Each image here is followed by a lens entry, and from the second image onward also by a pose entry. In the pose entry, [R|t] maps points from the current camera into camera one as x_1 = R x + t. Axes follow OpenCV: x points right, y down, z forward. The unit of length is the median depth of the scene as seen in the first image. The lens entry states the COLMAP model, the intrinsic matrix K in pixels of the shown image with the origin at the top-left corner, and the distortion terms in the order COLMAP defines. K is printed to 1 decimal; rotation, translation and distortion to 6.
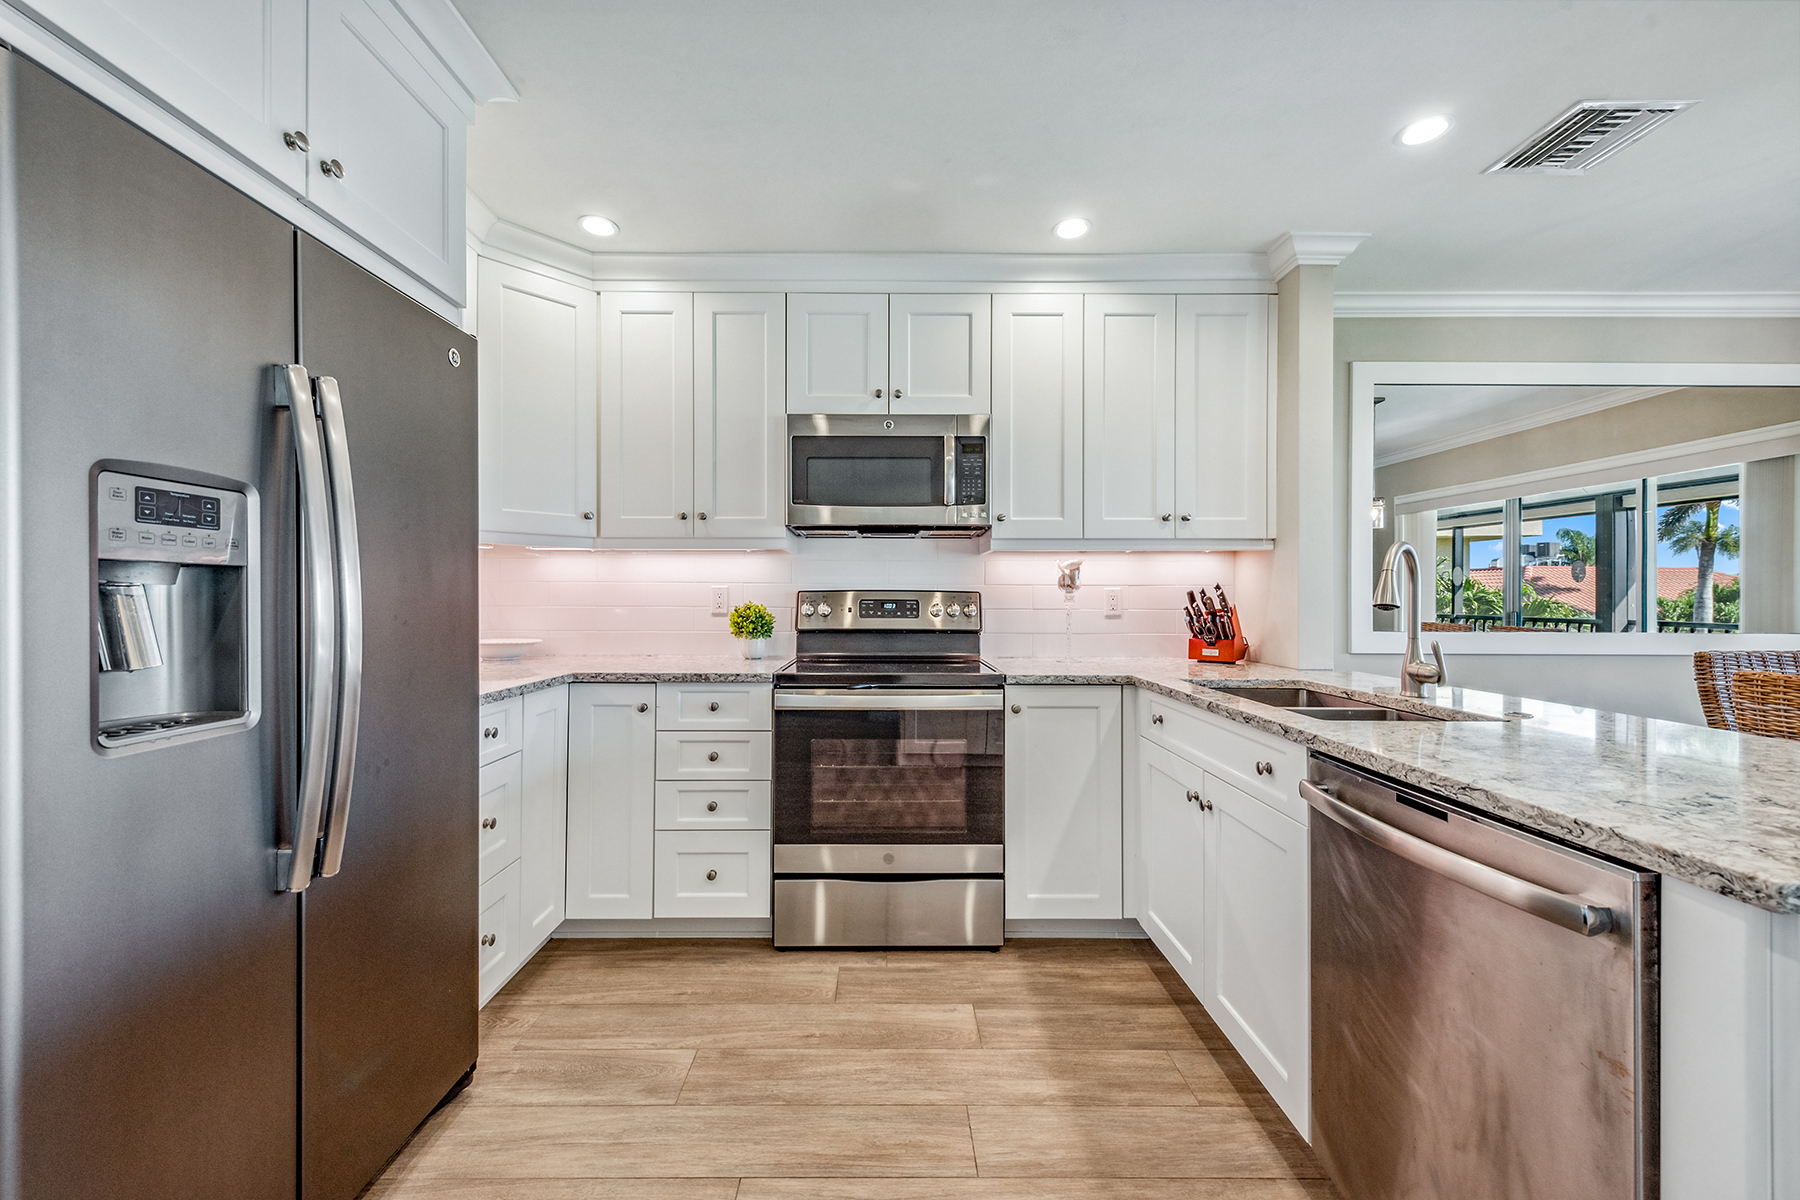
lens RADIAL K [[705.1, 0, 895.8], [0, 705.1, 598.7], [0, 0, 1]] dist [0.012105, -0.002947]
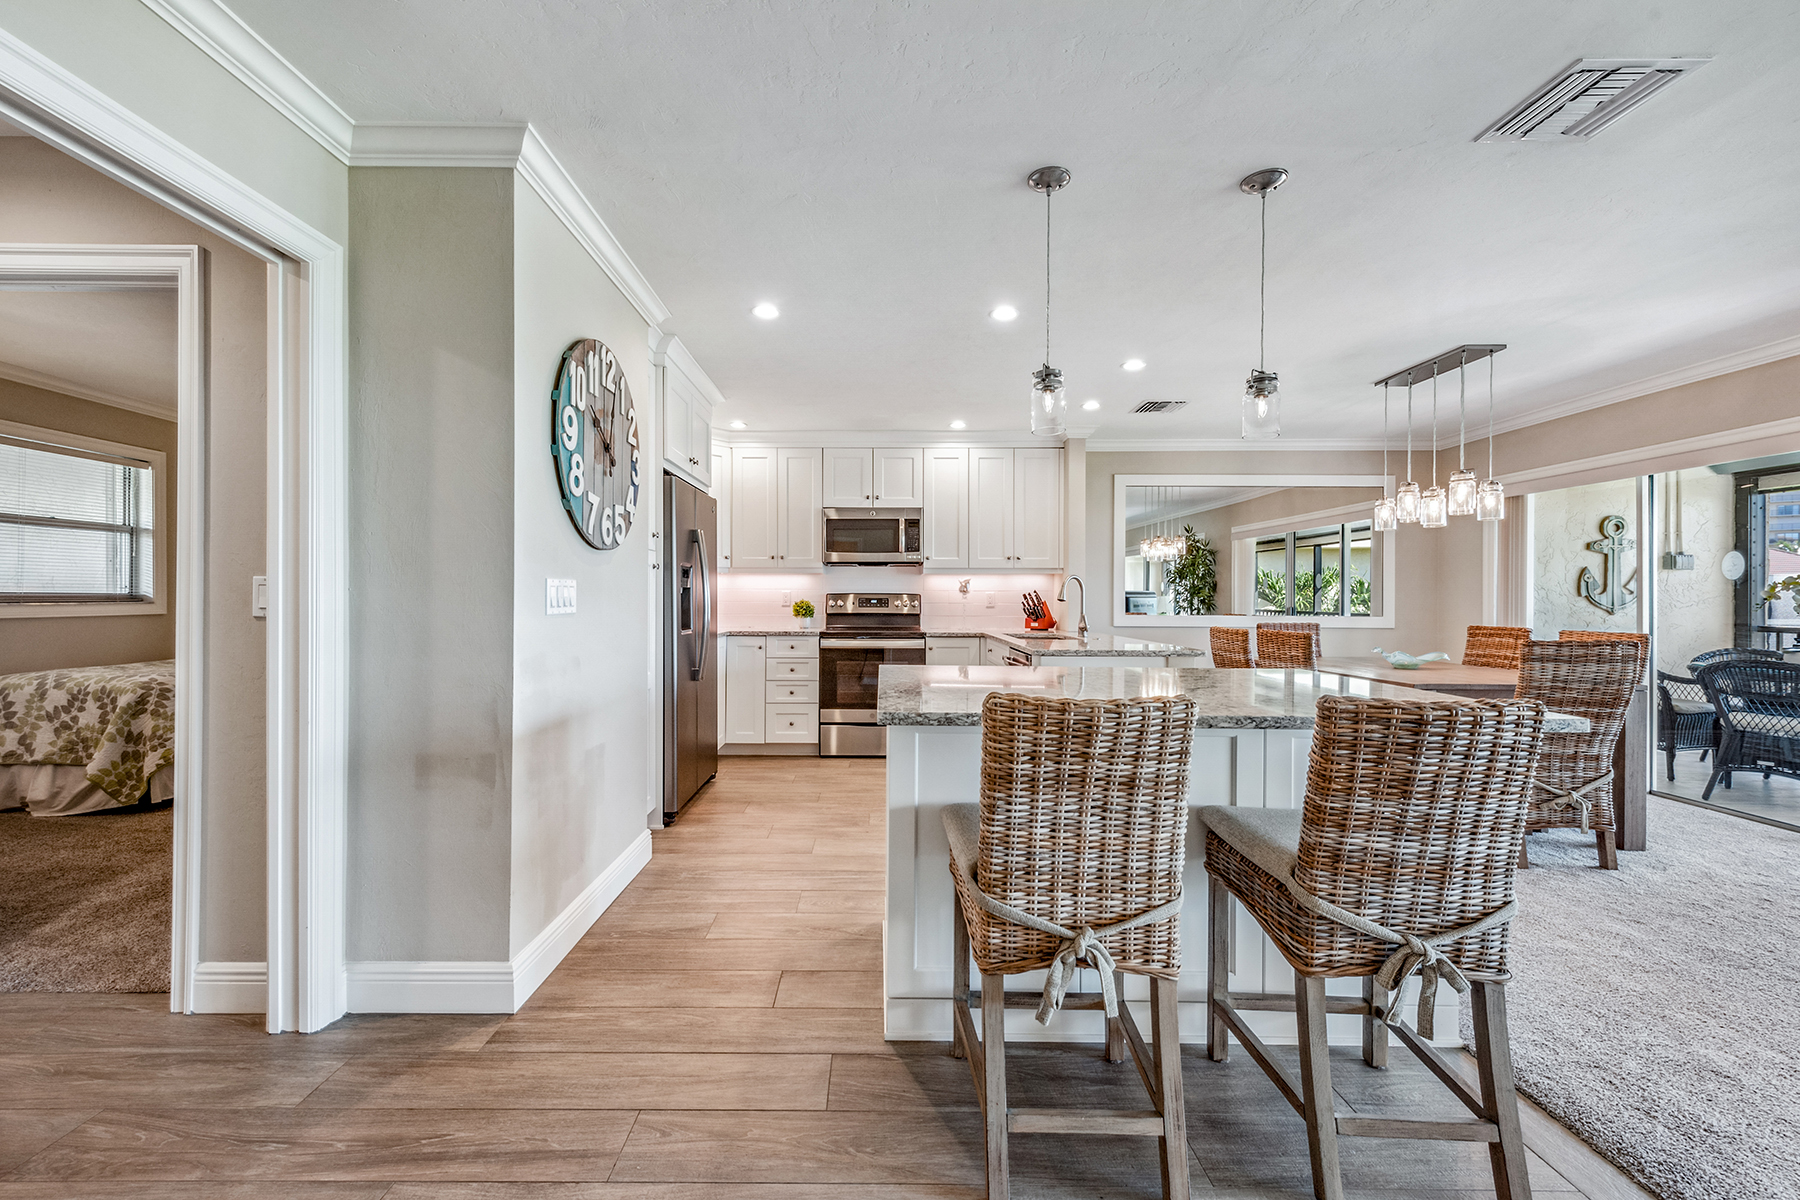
lens RADIAL K [[705.1, 0, 879.1], [0, 705.1, 598.7], [0, 0, 1]] dist [0.012105, -0.002947]
pose [[0.999908, 0.001384, -0.013465, 0.036590], [-0.001387, 0.999999, -0.000218, 0.003501], [0.013465, 0.000236, 0.999909, -1.057879]]
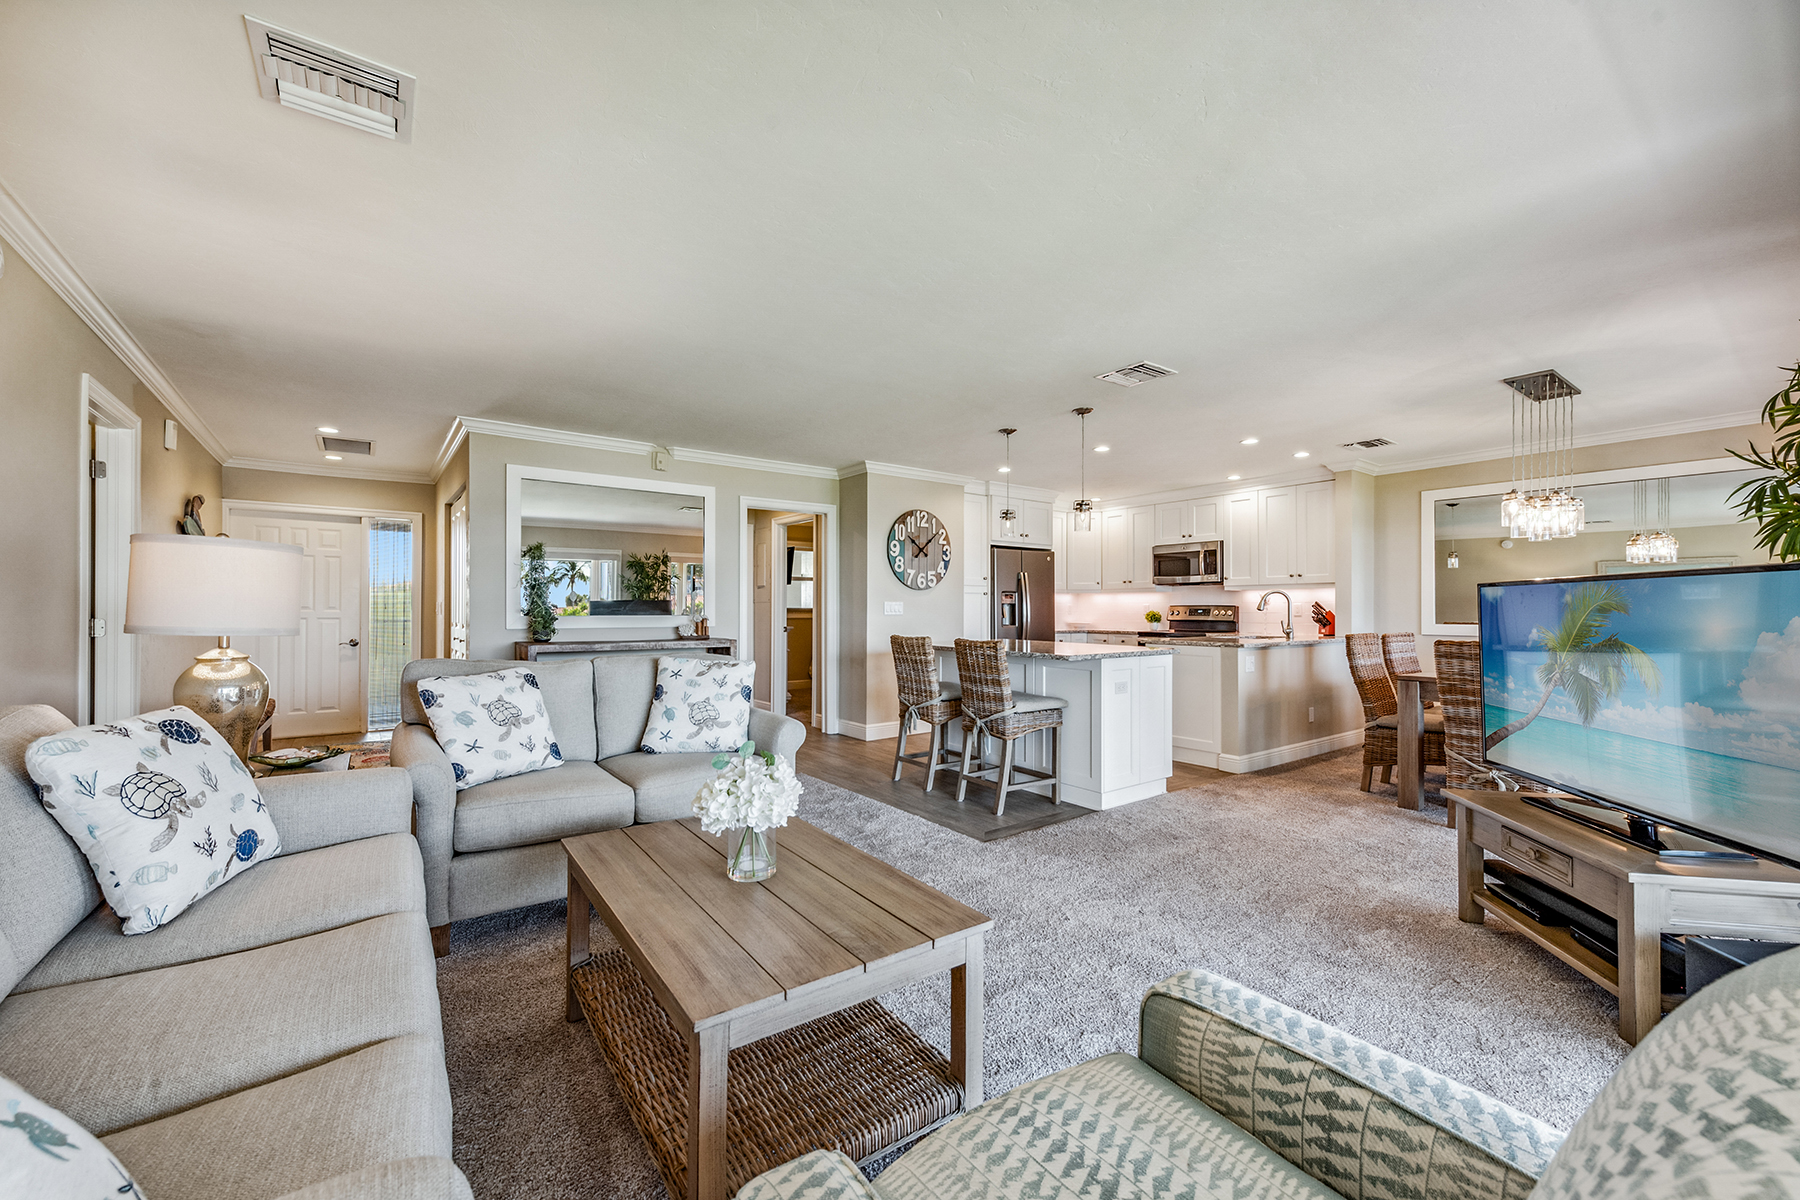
lens RADIAL K [[705.1, 0, 897.1], [0, 705.1, 606.7], [0, 0, 1]] dist [0.012105, -0.002947]
pose [[0.588235, -0.006280, -0.808666, 1.608568], [0.000473, 0.999972, -0.007422, 0.013262], [0.808690, 0.003983, 0.588221, -1.615057]]
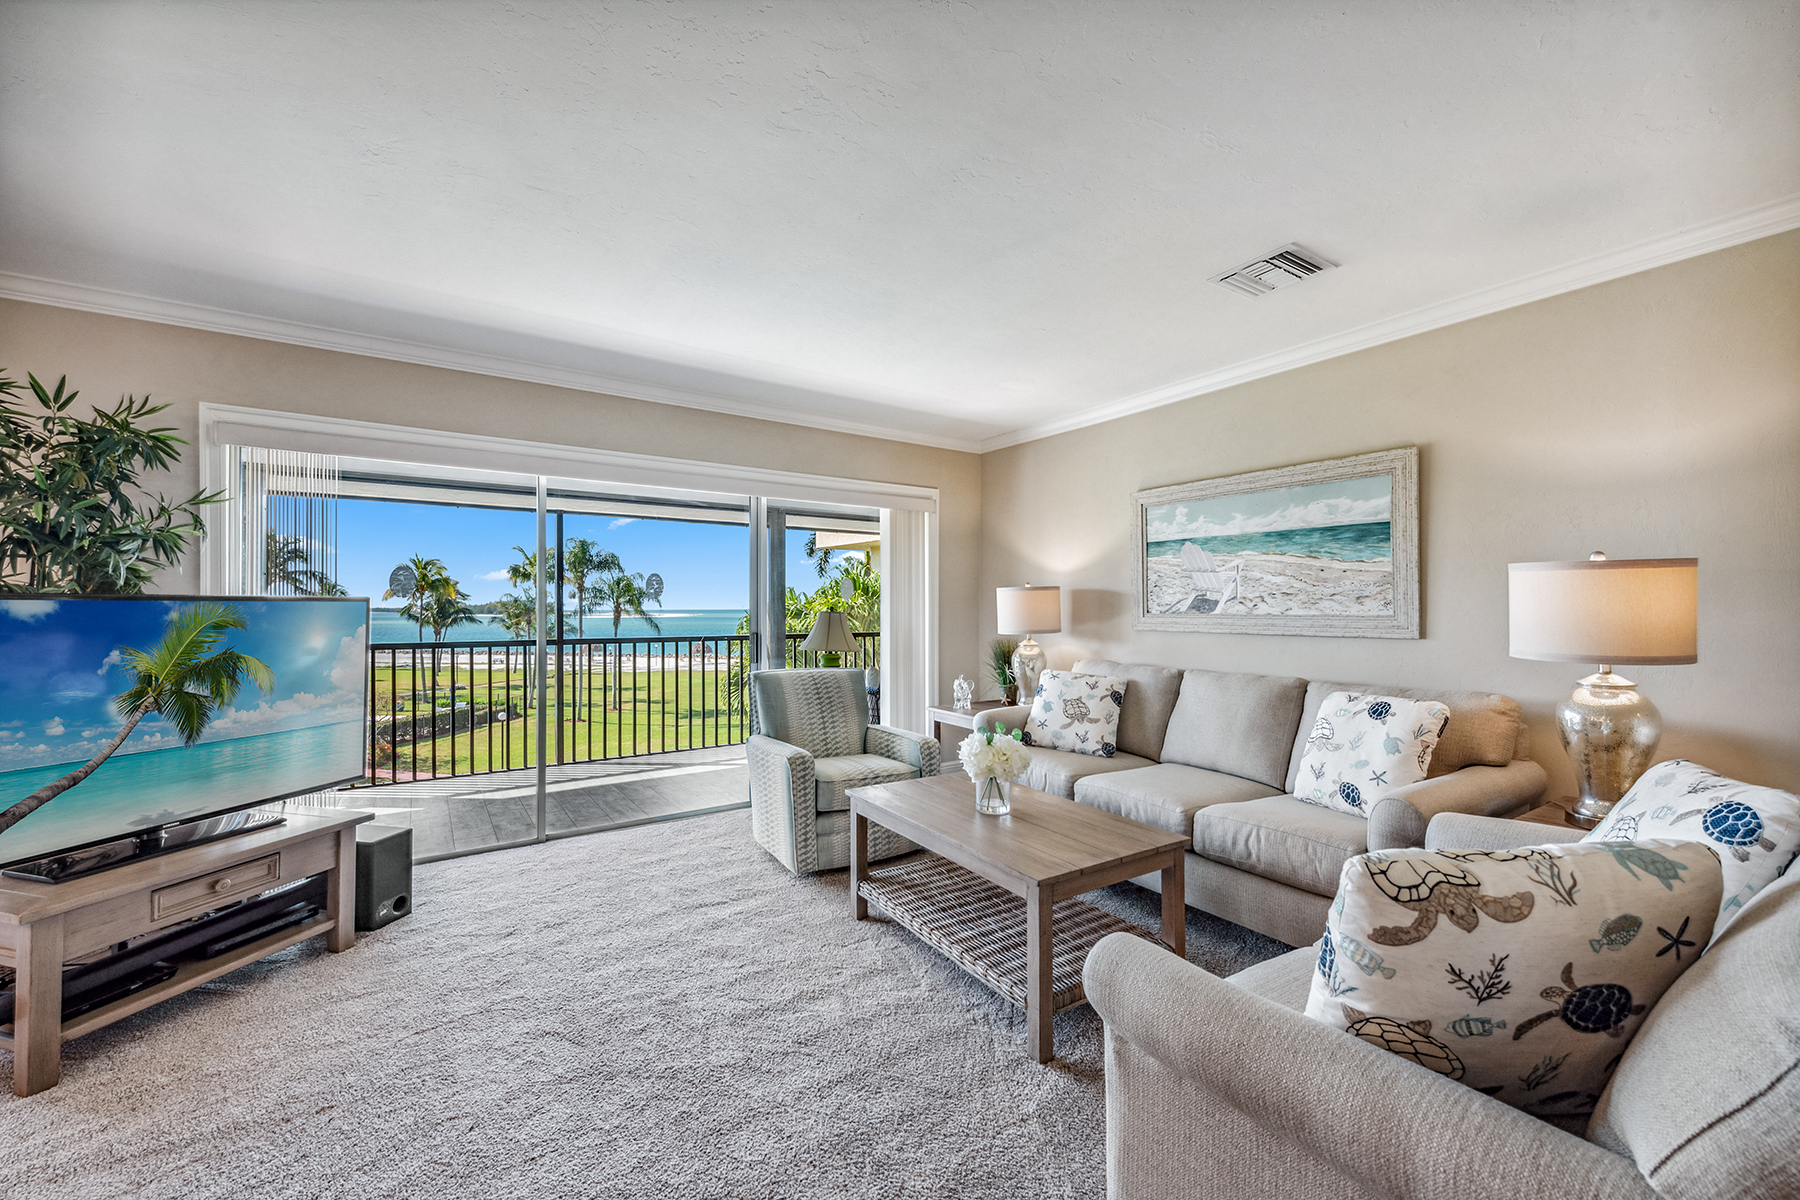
lens RADIAL K [[705.1, 0, 900.8], [0, 705.1, 589.4], [0, 0, 1]] dist [0.012105, -0.002947]
pose [[-0.538218, 0.018455, 0.842604, 0.240740], [-0.003482, 0.999703, -0.024120, -0.015594], [-0.842798, -0.015915, -0.537994, -0.702438]]
